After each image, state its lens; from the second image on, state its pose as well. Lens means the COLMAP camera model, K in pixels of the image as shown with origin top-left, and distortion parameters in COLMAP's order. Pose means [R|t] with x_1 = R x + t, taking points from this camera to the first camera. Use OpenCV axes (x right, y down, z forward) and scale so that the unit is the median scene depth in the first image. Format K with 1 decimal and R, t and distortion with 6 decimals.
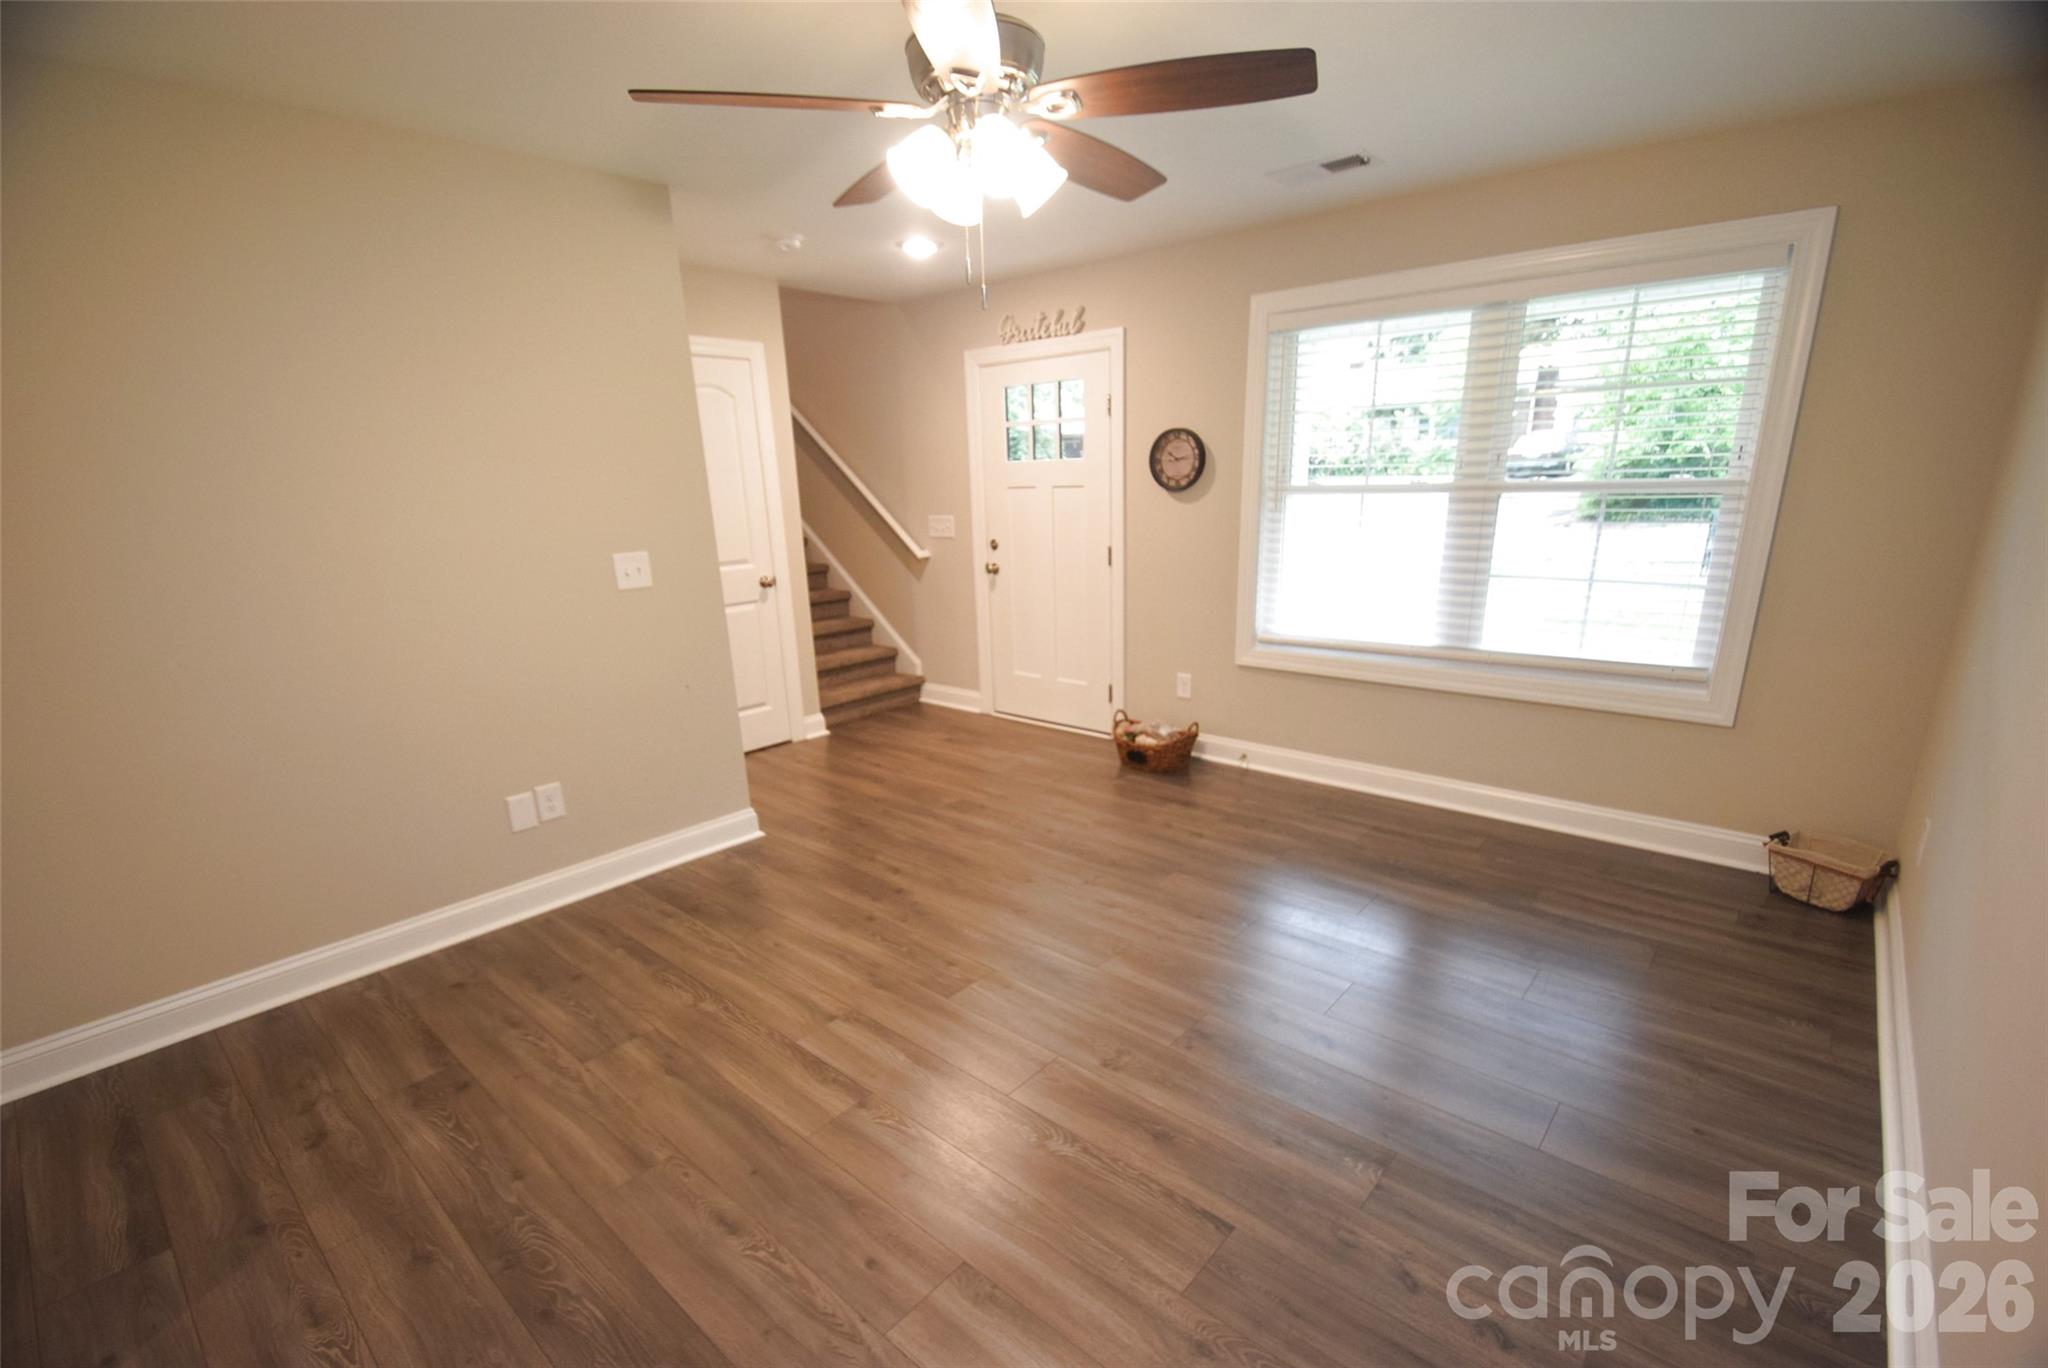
lens RADIAL K [[896.1, 0, 1025.6], [0, 896.1, 740.4], [0, 0, 1]] dist [0.004219, 0.000361]
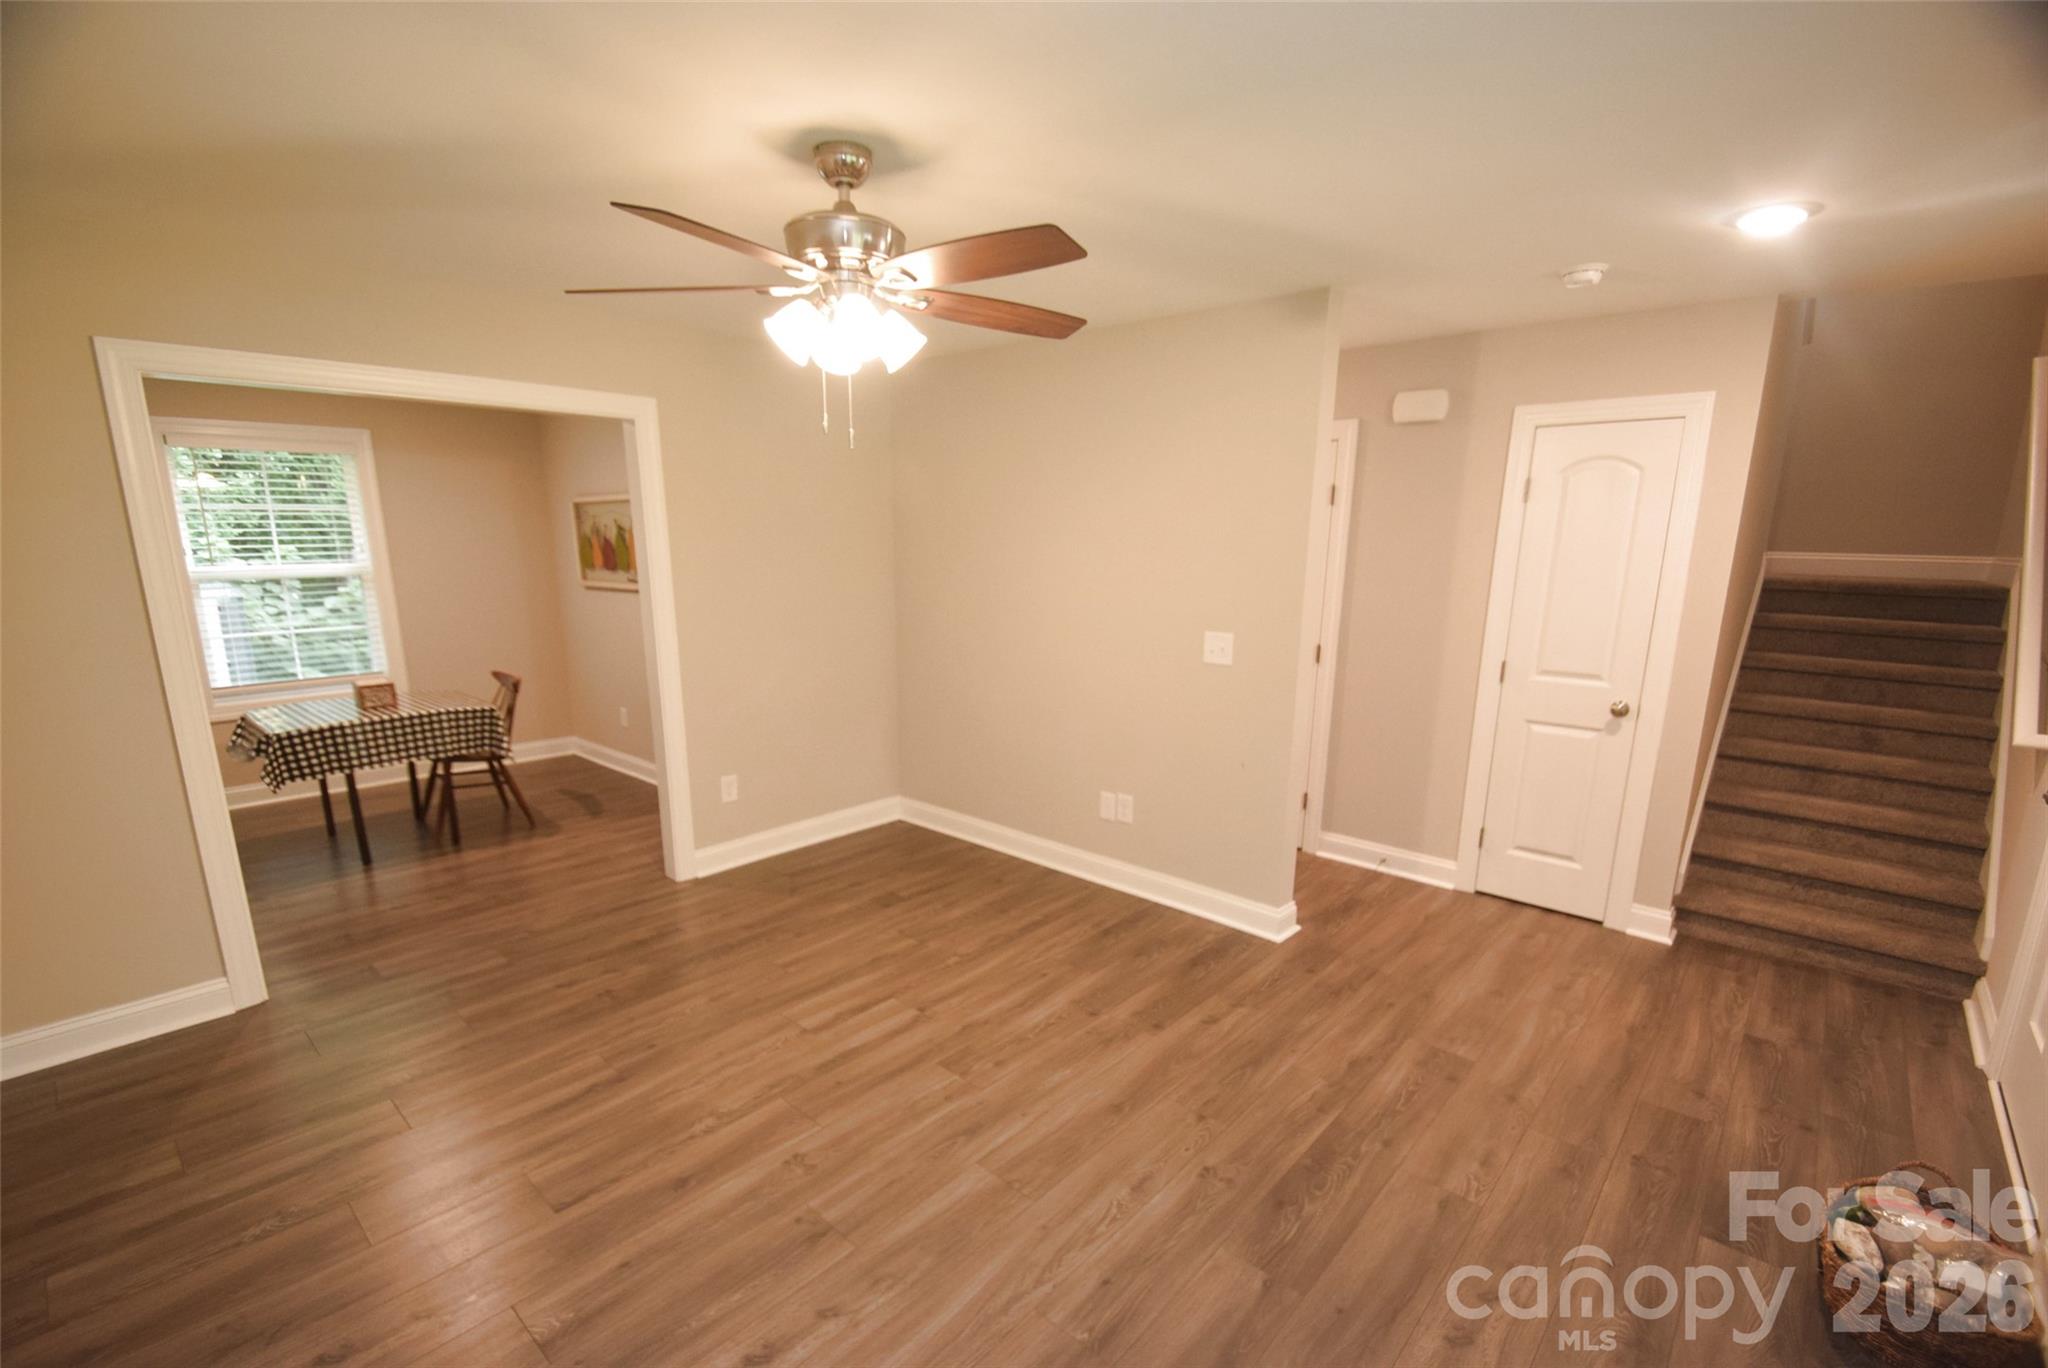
lens RADIAL K [[896.1, 0, 1025.6], [0, 896.1, 740.4], [0, 0, 1]] dist [0.004219, 0.000361]
pose [[-0.010884, 0.246863, -0.968989, 0.508377], [-0.296320, 0.924724, 0.238914, -0.210534], [0.955027, 0.289731, 0.063086, 0.554972]]
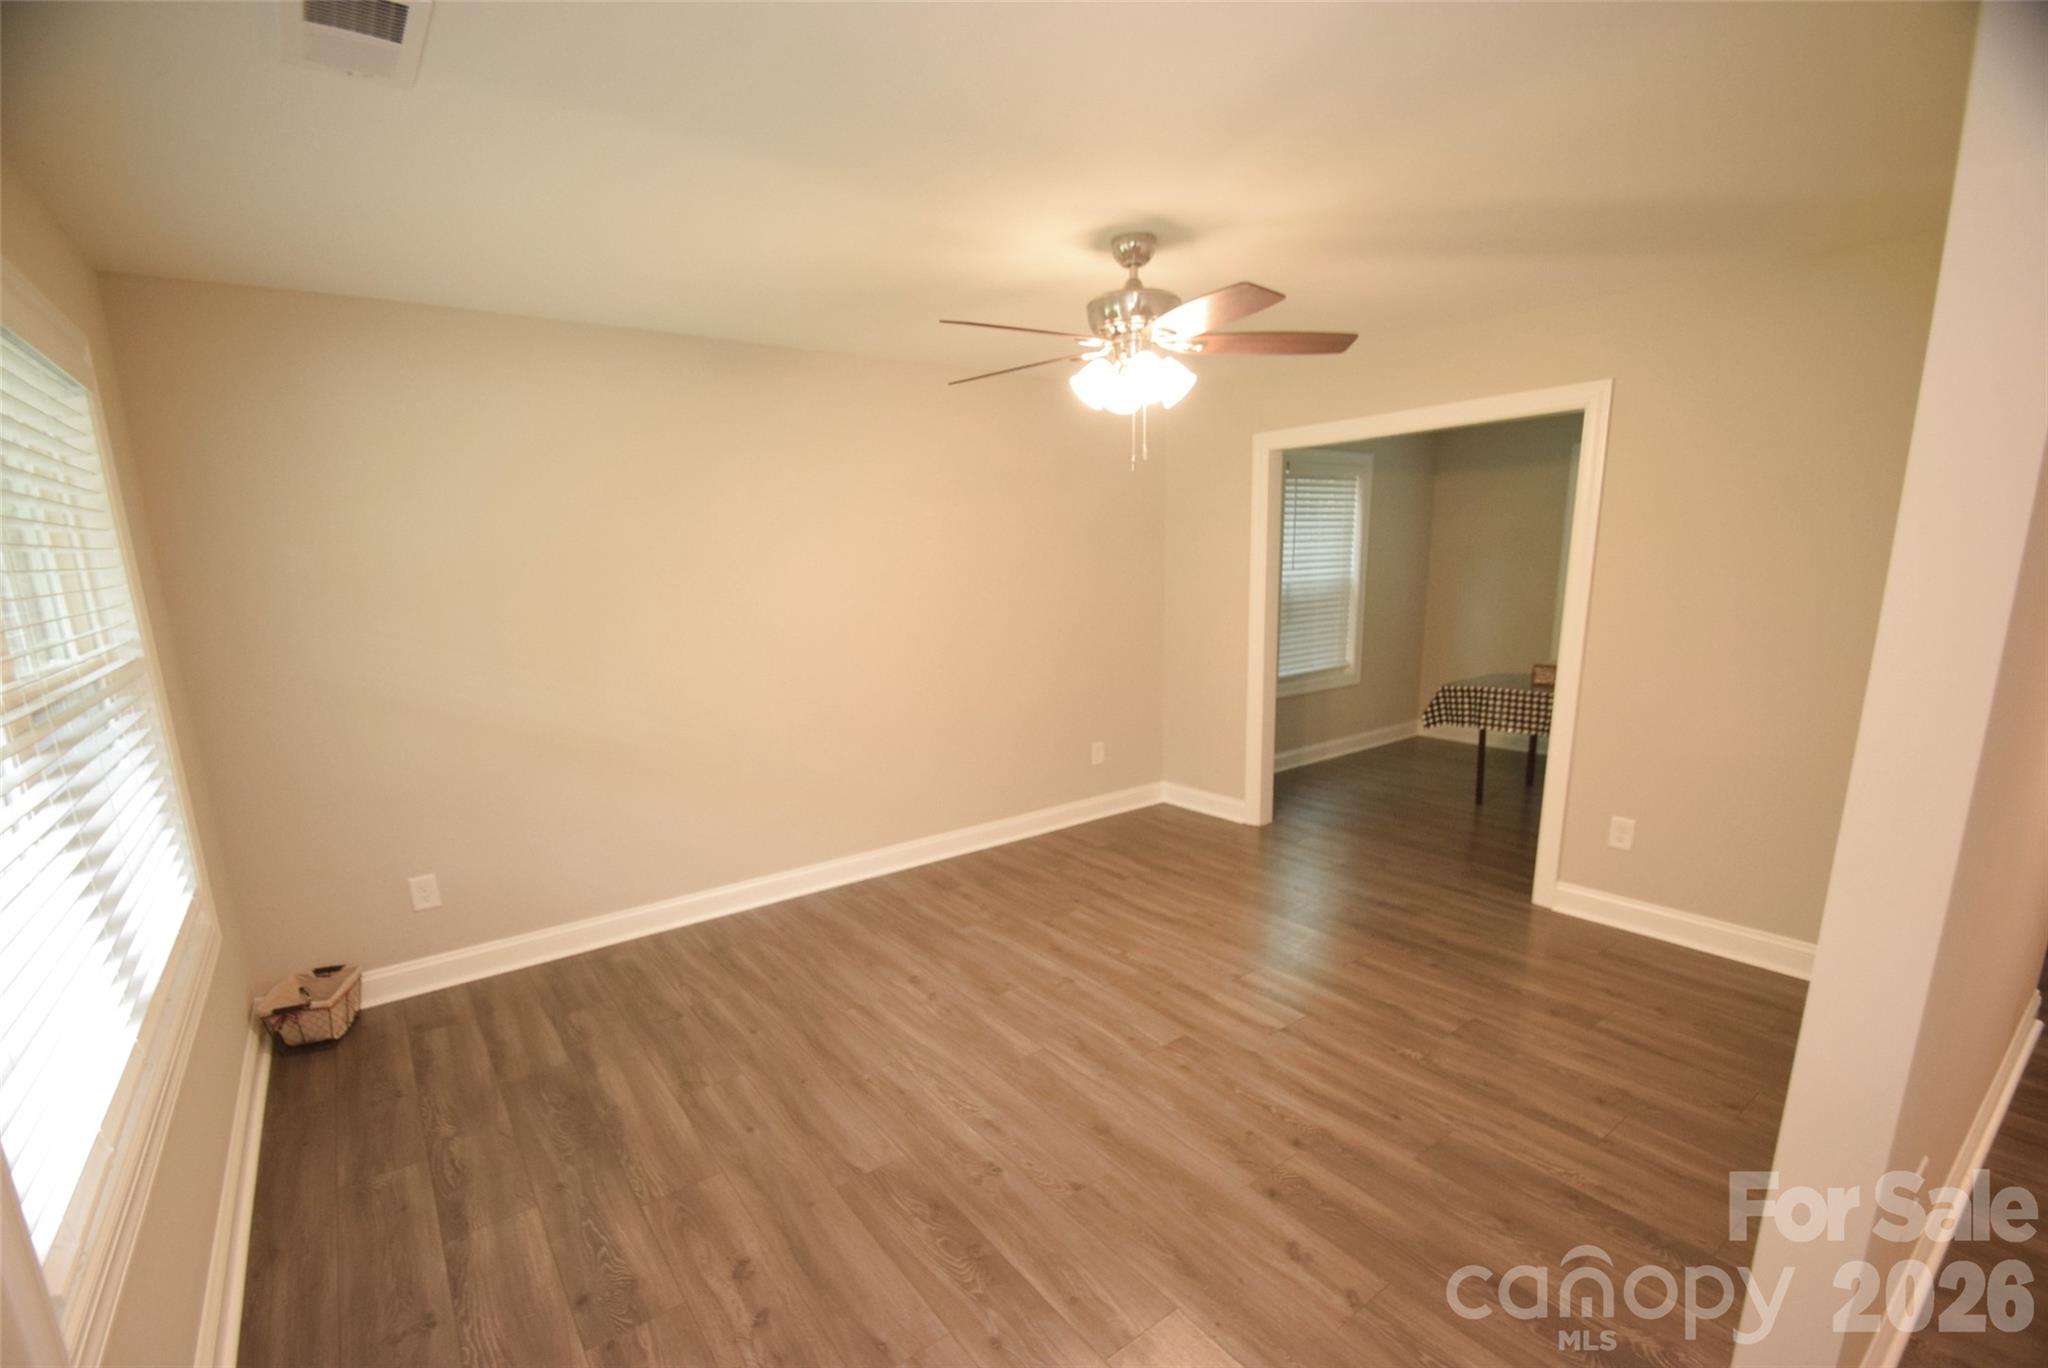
lens RADIAL K [[905.7, 0, 1018.7], [0, 905.7, 750.1], [0, 0, 1]] dist [0.002754, 0.000247]
pose [[-0.975217, 0.005921, 0.221171, -0.081370], [0.112882, 0.873065, 0.474359, -0.353976], [-0.190288, 0.487569, -0.852096, 1.103110]]
